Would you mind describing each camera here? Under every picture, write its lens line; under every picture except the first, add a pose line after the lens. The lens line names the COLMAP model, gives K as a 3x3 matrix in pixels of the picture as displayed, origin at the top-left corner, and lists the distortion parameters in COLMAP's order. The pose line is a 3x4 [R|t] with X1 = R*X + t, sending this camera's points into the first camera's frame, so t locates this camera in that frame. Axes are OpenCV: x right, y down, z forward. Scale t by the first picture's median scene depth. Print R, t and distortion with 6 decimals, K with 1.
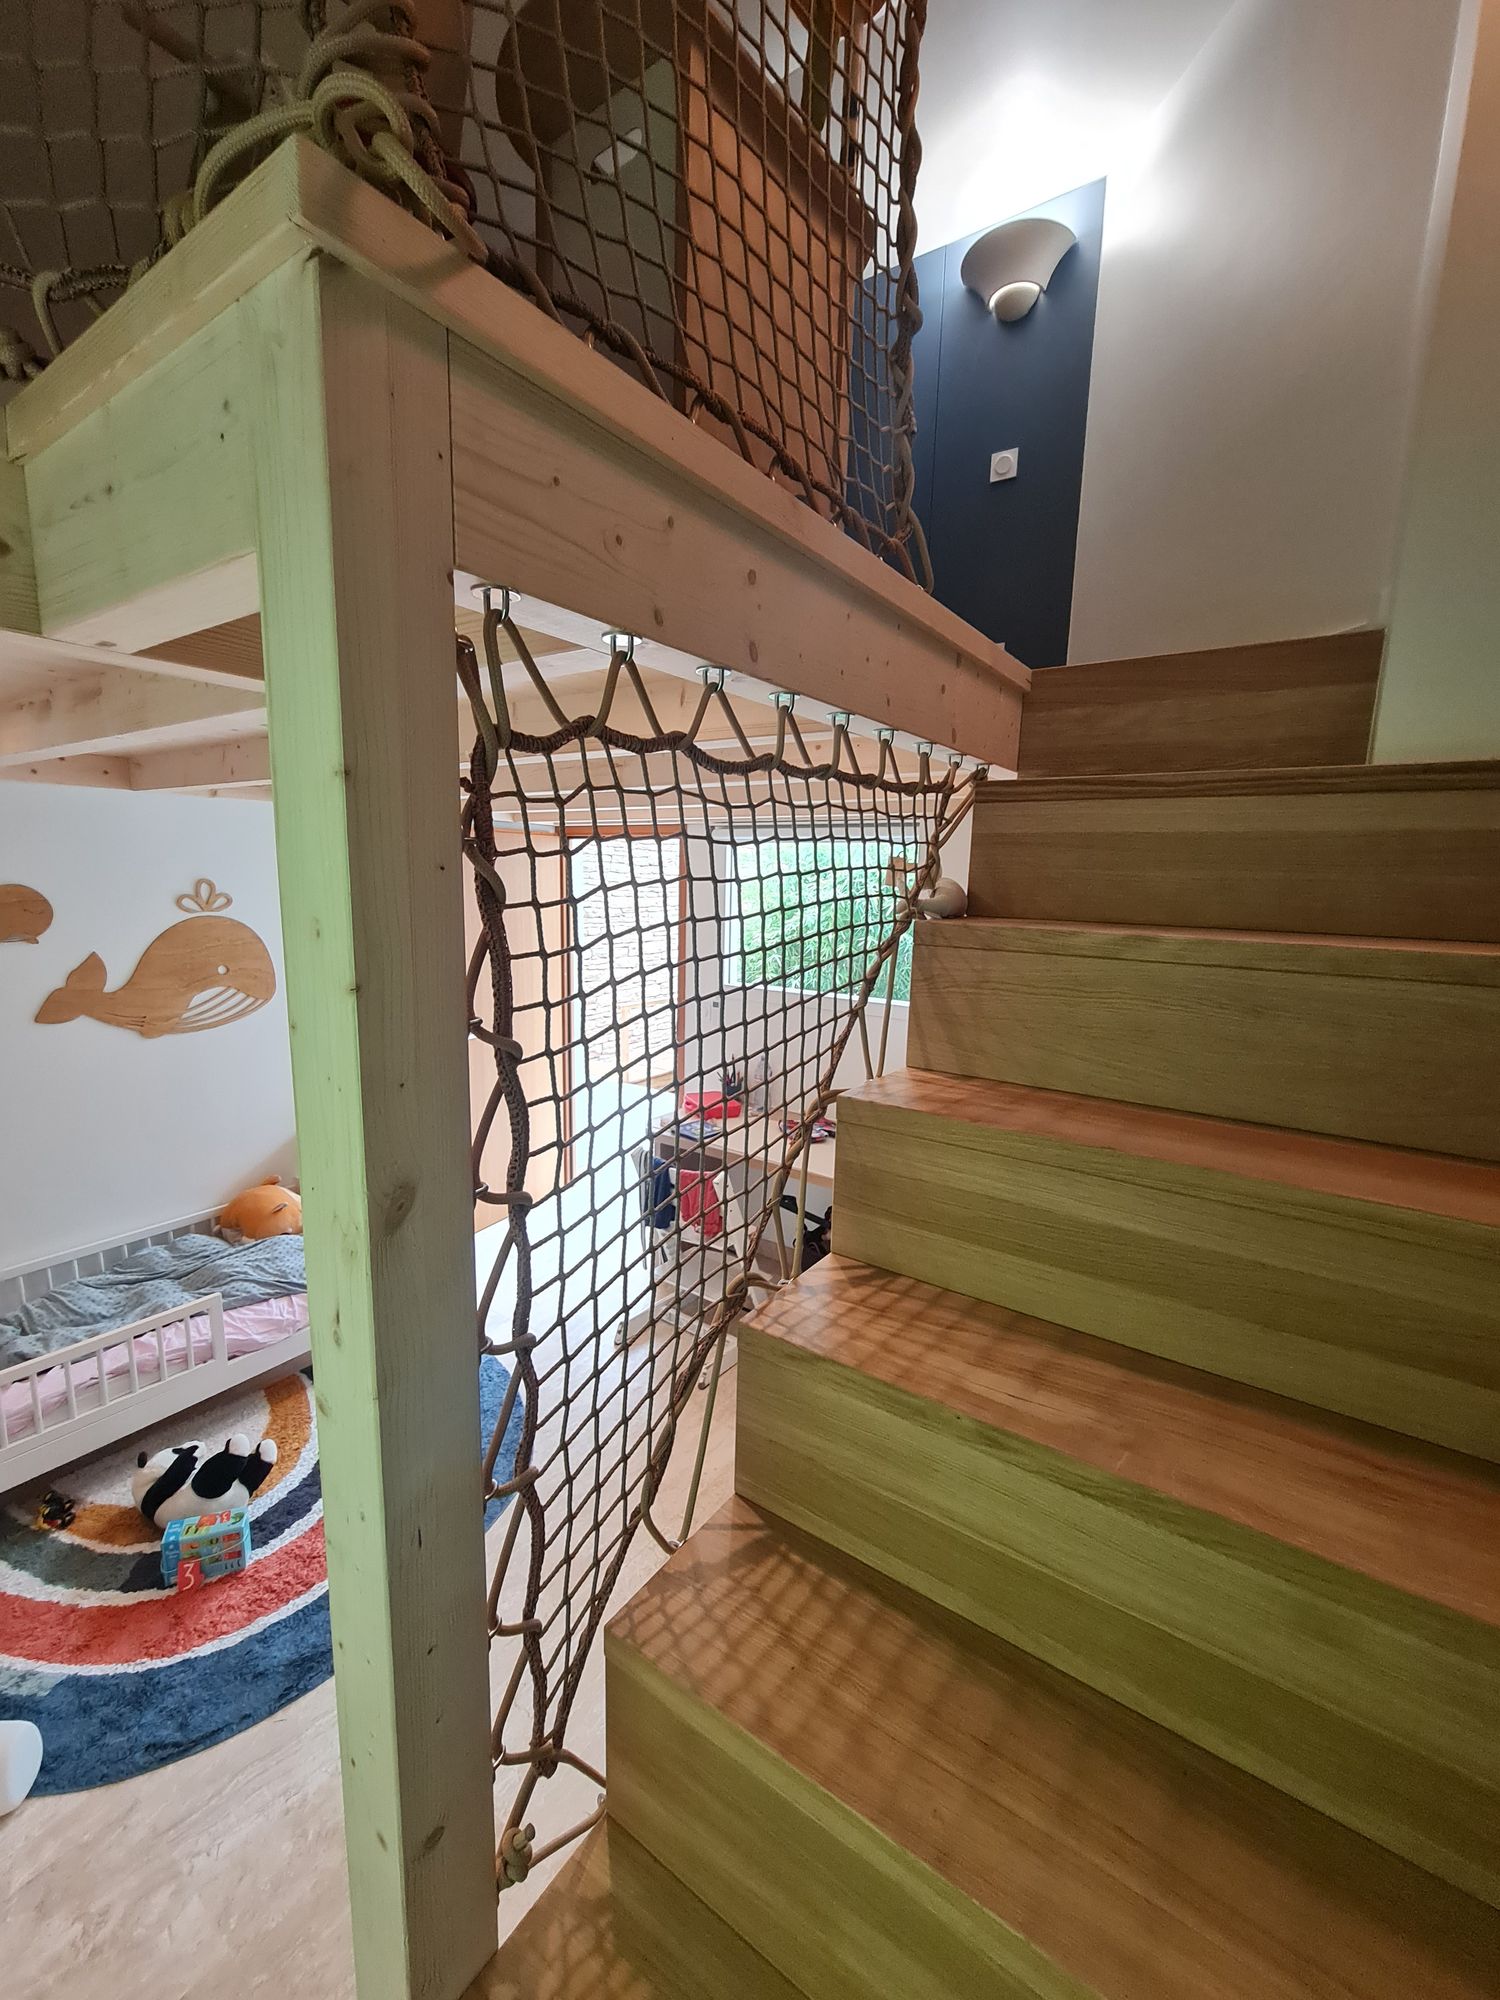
lens RADIAL K [[815.1, 0, 750.0], [0, 815.1, 1000.0], [0, 0, 1]] dist [-0.002061, -0.000775]
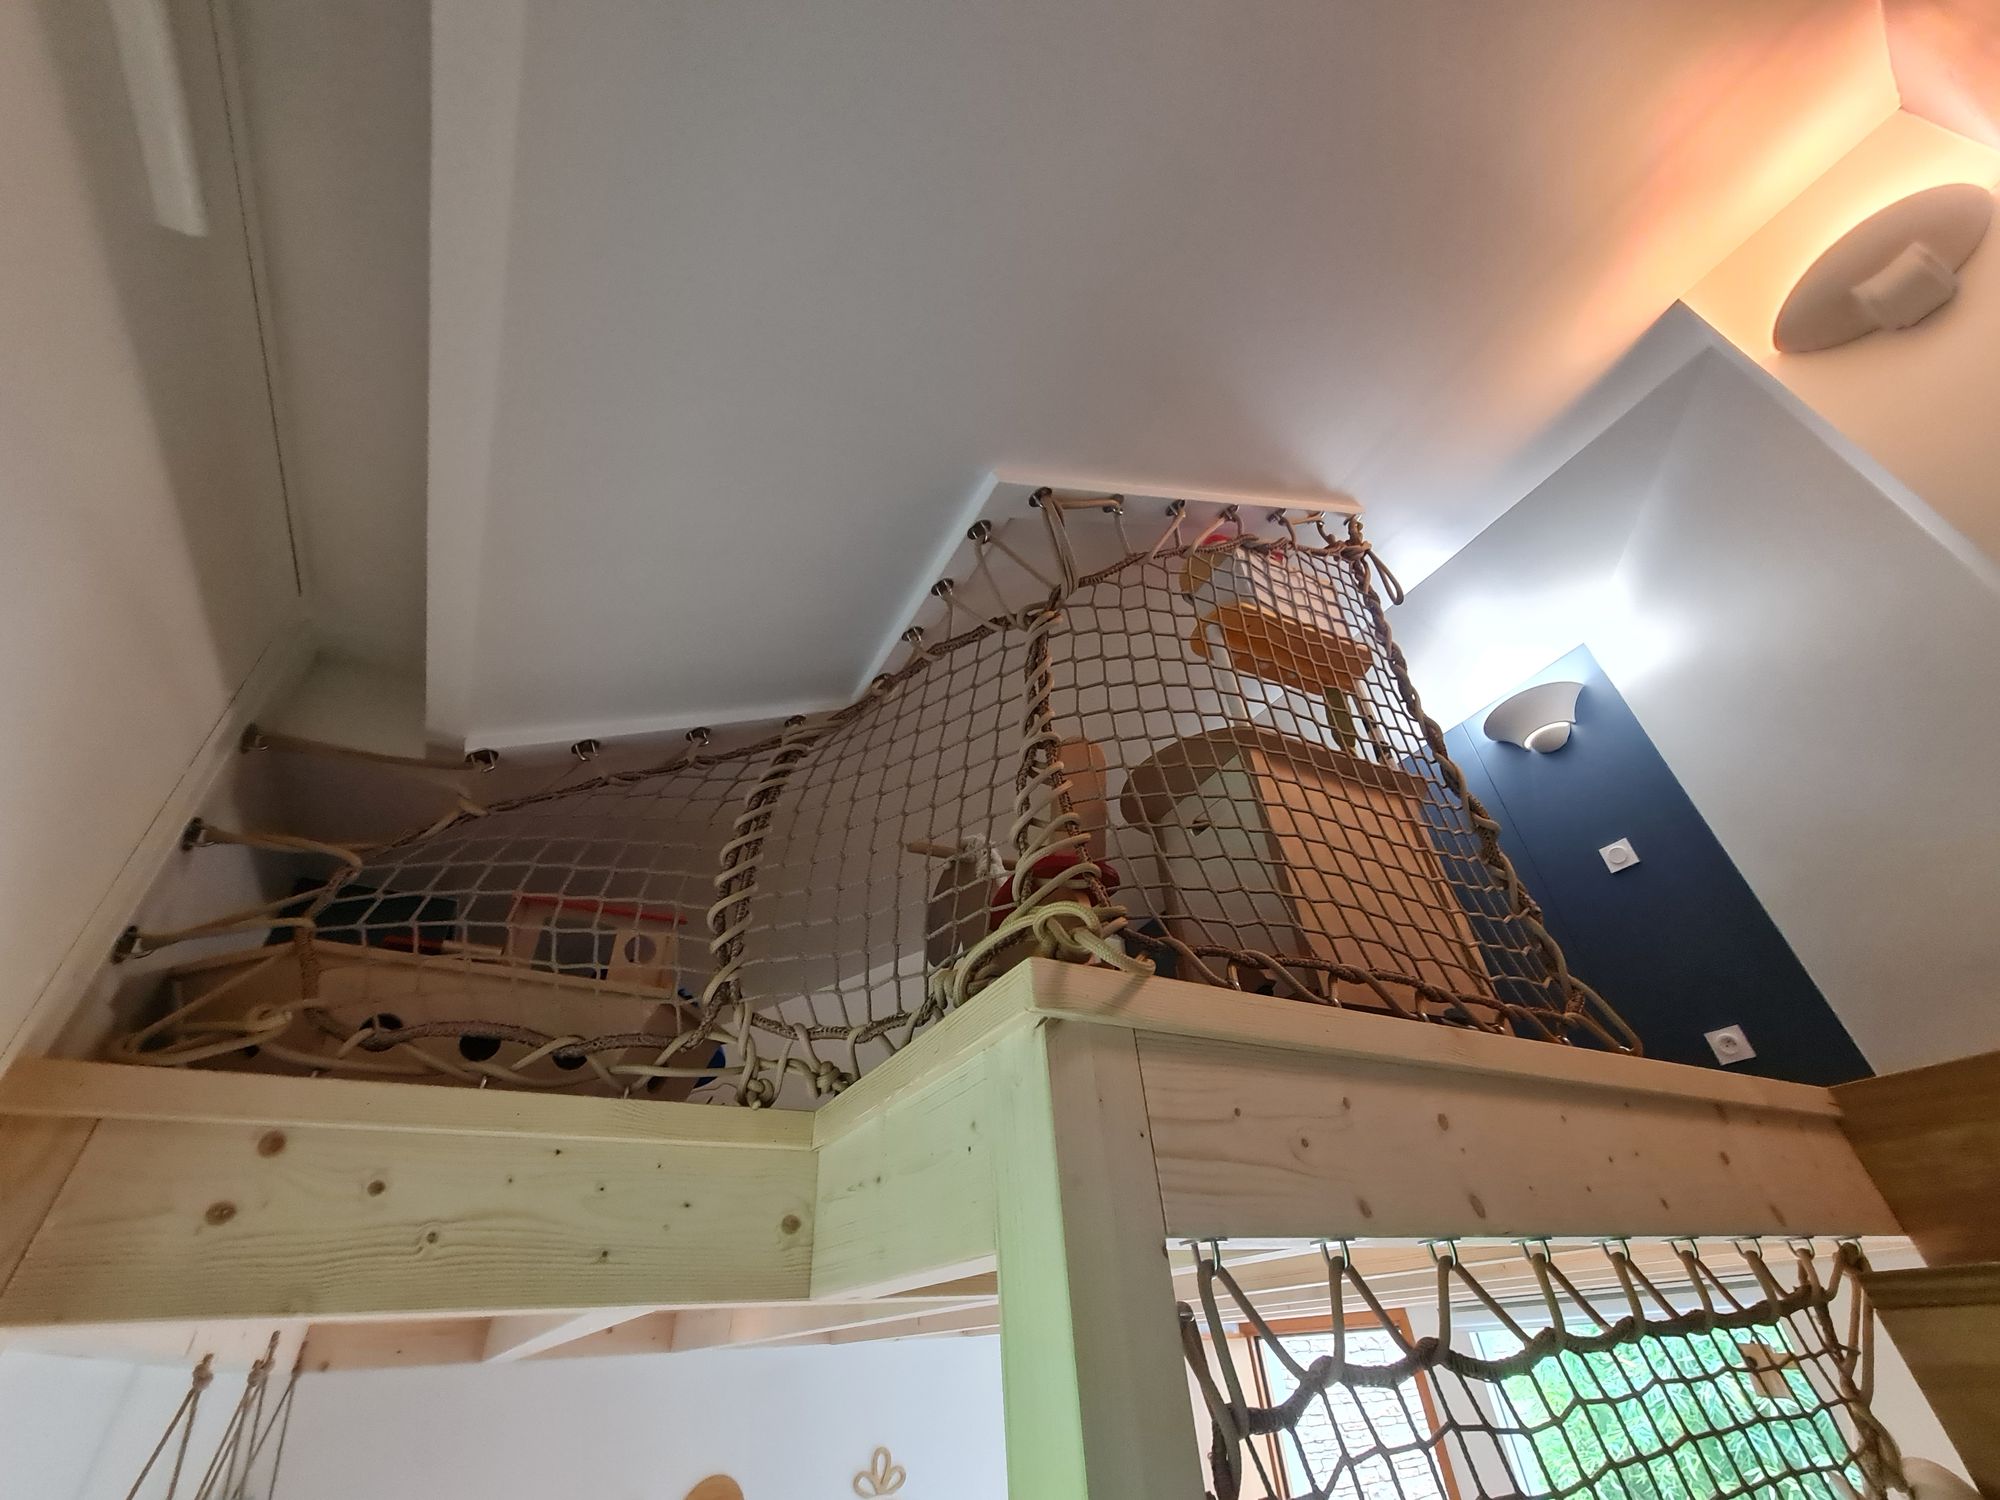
lens RADIAL K [[815.1, 0, 999.2], [0, 815.1, 743.5], [0, 0, 1]] dist [-0.002061, -0.000775]
pose [[0.892428, -0.331688, -0.305868, -0.020940], [0.012717, 0.696137, -0.717796, -0.149390], [0.451010, 0.636692, 0.625471, -0.083001]]
